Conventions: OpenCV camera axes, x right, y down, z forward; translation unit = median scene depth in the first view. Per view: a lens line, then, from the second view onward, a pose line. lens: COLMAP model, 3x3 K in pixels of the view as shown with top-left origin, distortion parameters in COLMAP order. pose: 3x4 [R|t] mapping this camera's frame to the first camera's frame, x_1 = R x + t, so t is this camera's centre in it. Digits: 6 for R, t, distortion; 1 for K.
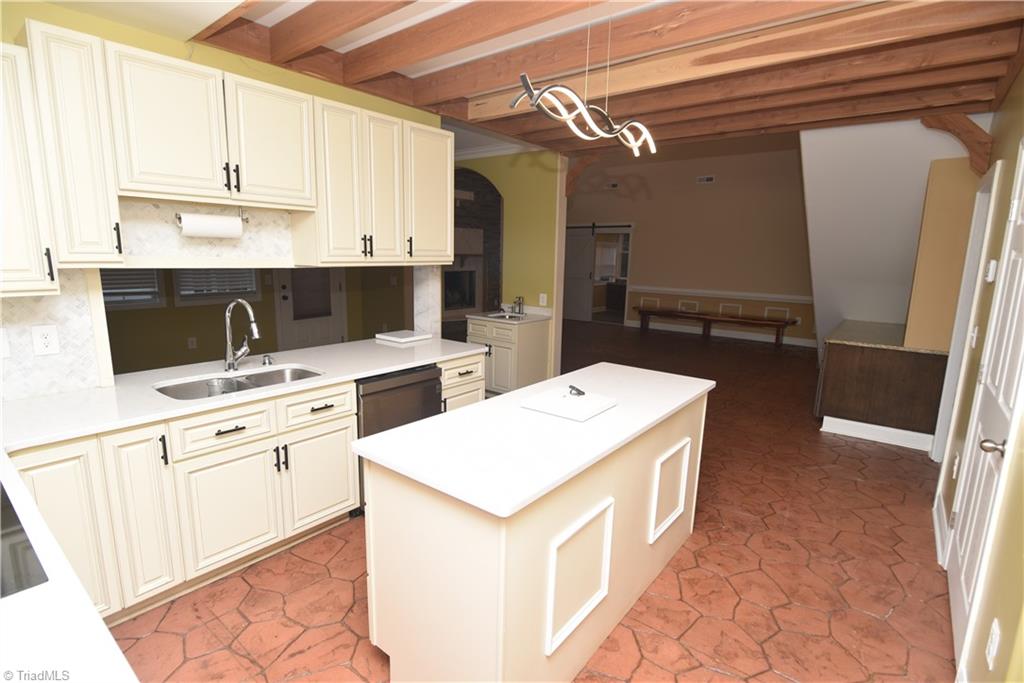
lens RADIAL K [[500.7, 0, 508.2], [0, 500.7, 346.3], [0, 0, 1]] dist [-0.022943, 0.000590]
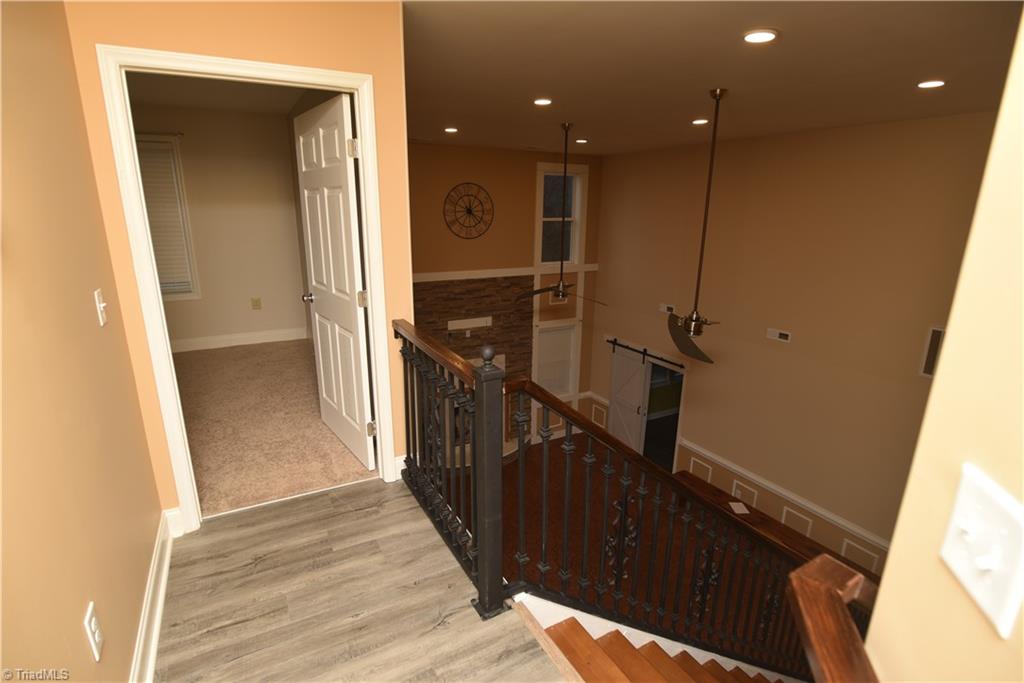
lens RADIAL K [[500.7, 0, 511.9], [0, 500.7, 353.4], [0, 0, 1]] dist [-0.022943, 0.000590]
pose [[0.931671, 0.093938, -0.350948, 0.268153], [-0.060861, 0.992698, 0.104146, -0.327571], [0.358169, -0.075671, 0.930585, 0.191580]]
